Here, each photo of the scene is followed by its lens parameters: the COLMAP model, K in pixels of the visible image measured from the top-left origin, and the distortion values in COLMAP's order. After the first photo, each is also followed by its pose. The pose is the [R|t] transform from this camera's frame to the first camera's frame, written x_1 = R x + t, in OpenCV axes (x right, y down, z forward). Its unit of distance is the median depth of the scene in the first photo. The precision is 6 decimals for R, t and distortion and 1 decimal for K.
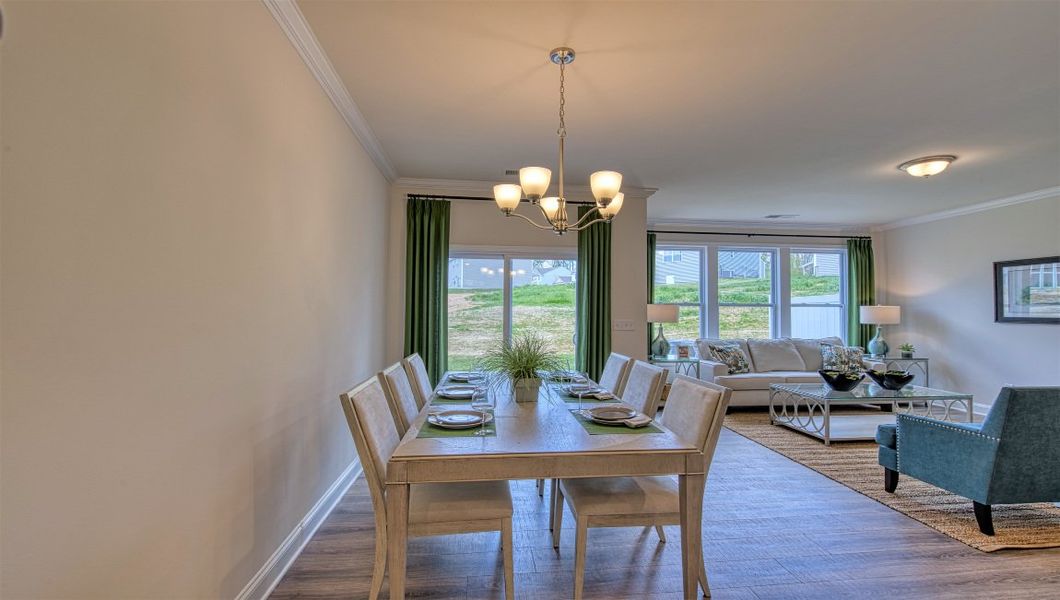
lens RADIAL K [[456.9, 0, 531.2], [0, 456.9, 299.4], [0, 0, 1]] dist [0.000421, -0.001331]
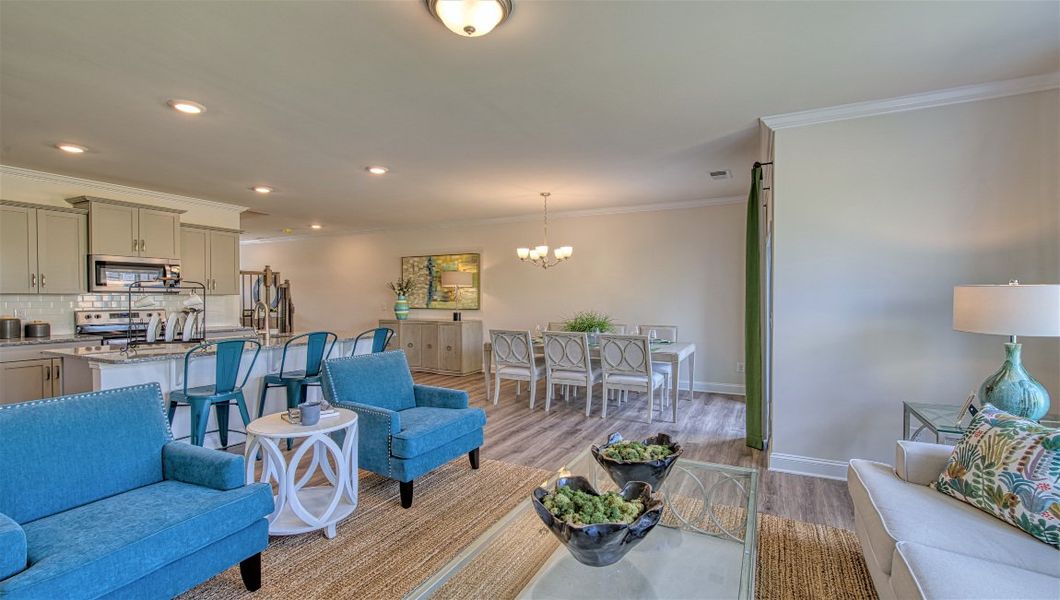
lens RADIAL K [[456.9, 0, 527.6], [0, 456.9, 300.0], [0, 0, 1]] dist [0.000421, -0.001331]
pose [[-0.544409, 0.004370, -0.838808, 0.944200], [0.018445, 0.999807, -0.006763, 0.019352], [0.838617, -0.019153, -0.544385, 0.986610]]
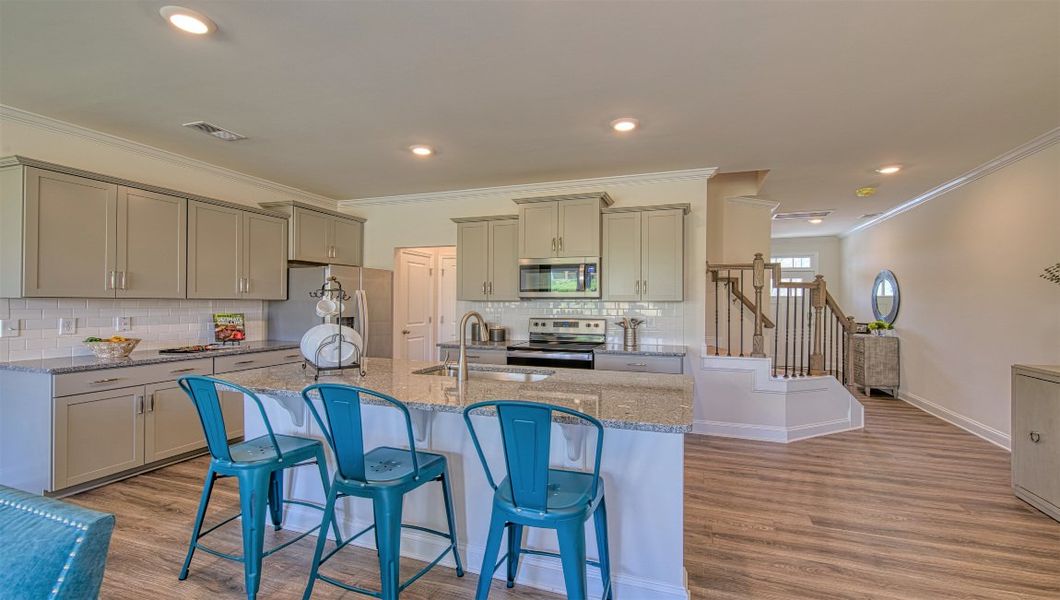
lens RADIAL K [[456.9, 0, 534.8], [0, 456.9, 303.6], [0, 0, 1]] dist [0.000421, -0.001331]
pose [[-0.901433, -0.007874, 0.432847, 0.252855], [-0.018371, 0.999630, -0.020074, 0.007957], [-0.432529, -0.026047, -0.901244, 0.531215]]
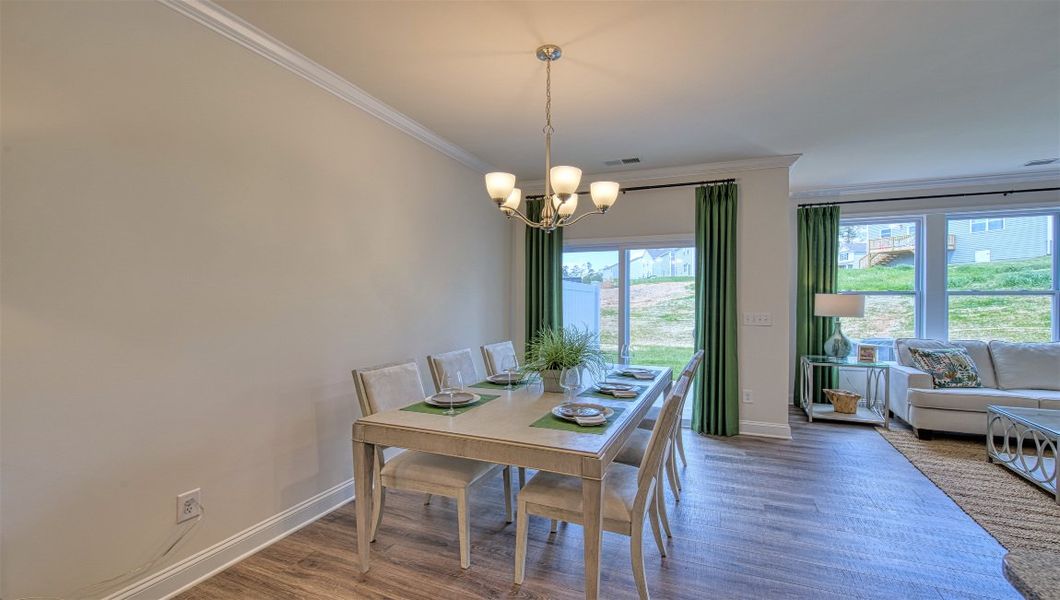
lens RADIAL K [[456.9, 0, 531.9], [0, 456.9, 303.5], [0, 0, 1]] dist [0.000421, -0.001331]
pose [[0.873029, 0.001027, -0.487667, 0.232121], [0.015692, 0.999421, 0.030197, -0.005617], [0.487415, -0.034016, 0.872508, 0.036606]]
